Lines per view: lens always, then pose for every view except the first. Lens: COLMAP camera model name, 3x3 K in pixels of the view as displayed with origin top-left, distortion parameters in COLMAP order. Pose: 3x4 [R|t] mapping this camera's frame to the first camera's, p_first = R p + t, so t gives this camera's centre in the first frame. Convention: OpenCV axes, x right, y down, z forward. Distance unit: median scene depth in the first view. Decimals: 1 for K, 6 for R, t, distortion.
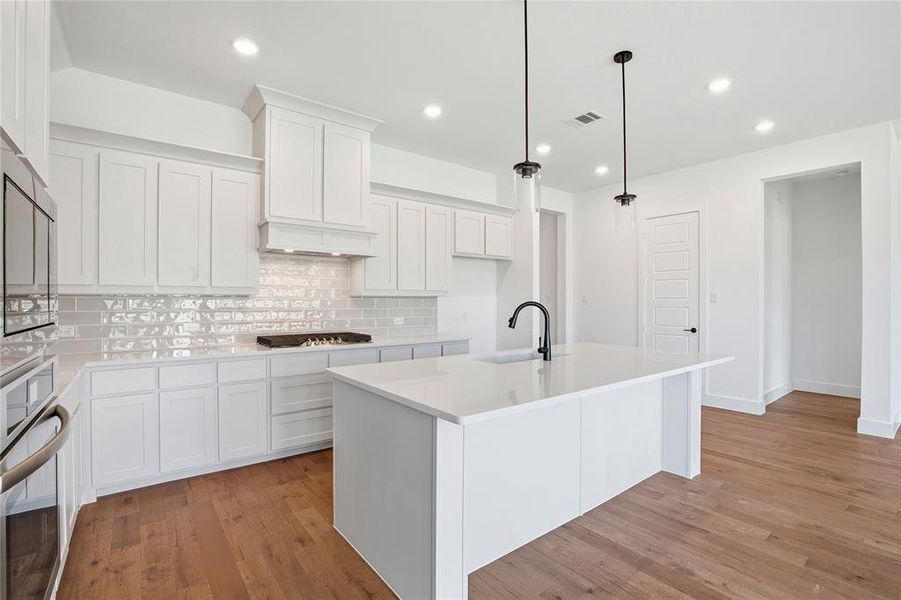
lens RADIAL K [[412.8, 0, 459.9], [0, 412.8, 302.1], [0, 0, 1]] dist [-0.025588, 0.000652]
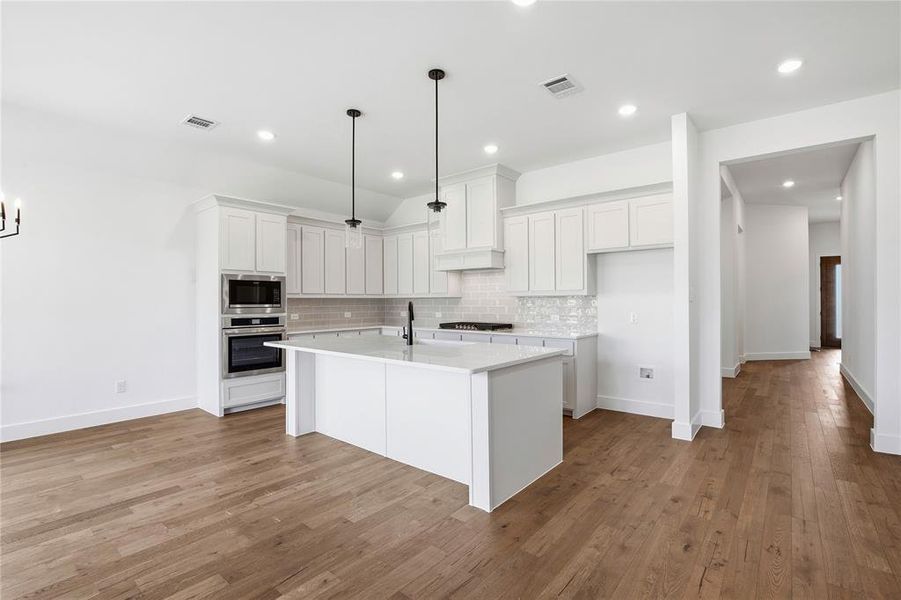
lens RADIAL K [[412.8, 0, 459.9], [0, 412.8, 302.1], [0, 0, 1]] dist [-0.025588, 0.000652]
pose [[0.219313, 0.001586, -0.975653, 1.473428], [0.002361, 0.999995, 0.002156, -0.000716], [0.975652, -0.002776, 0.219308, 0.820839]]
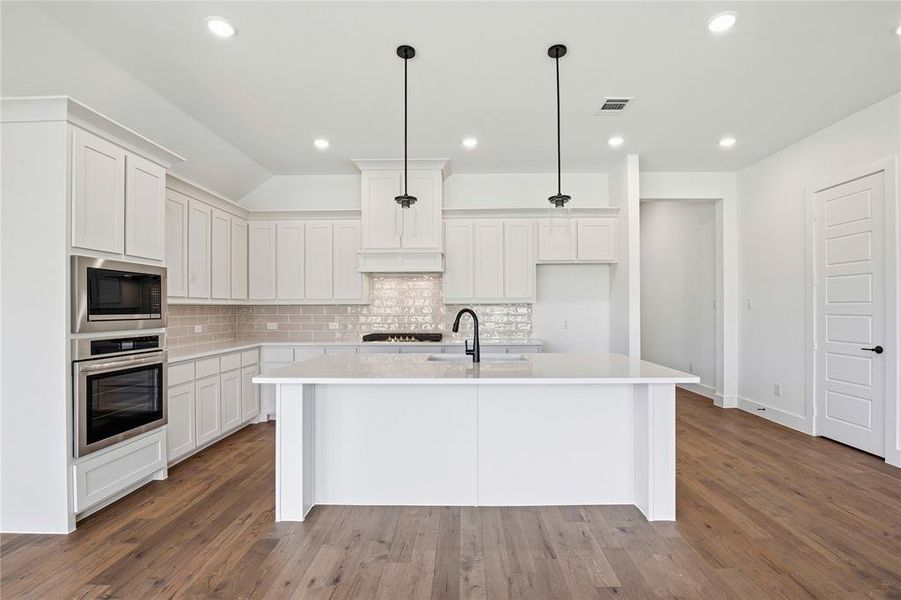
lens RADIAL K [[415.0, 0, 460.6], [0, 415.0, 308.7], [0, 0, 1]] dist [-0.025449, 0.000212]
pose [[0.777727, -0.002201, -0.628598, 0.825548], [0.002516, 0.999997, -0.000388, 0.000073], [0.628597, -0.001280, 0.777730, 0.112065]]
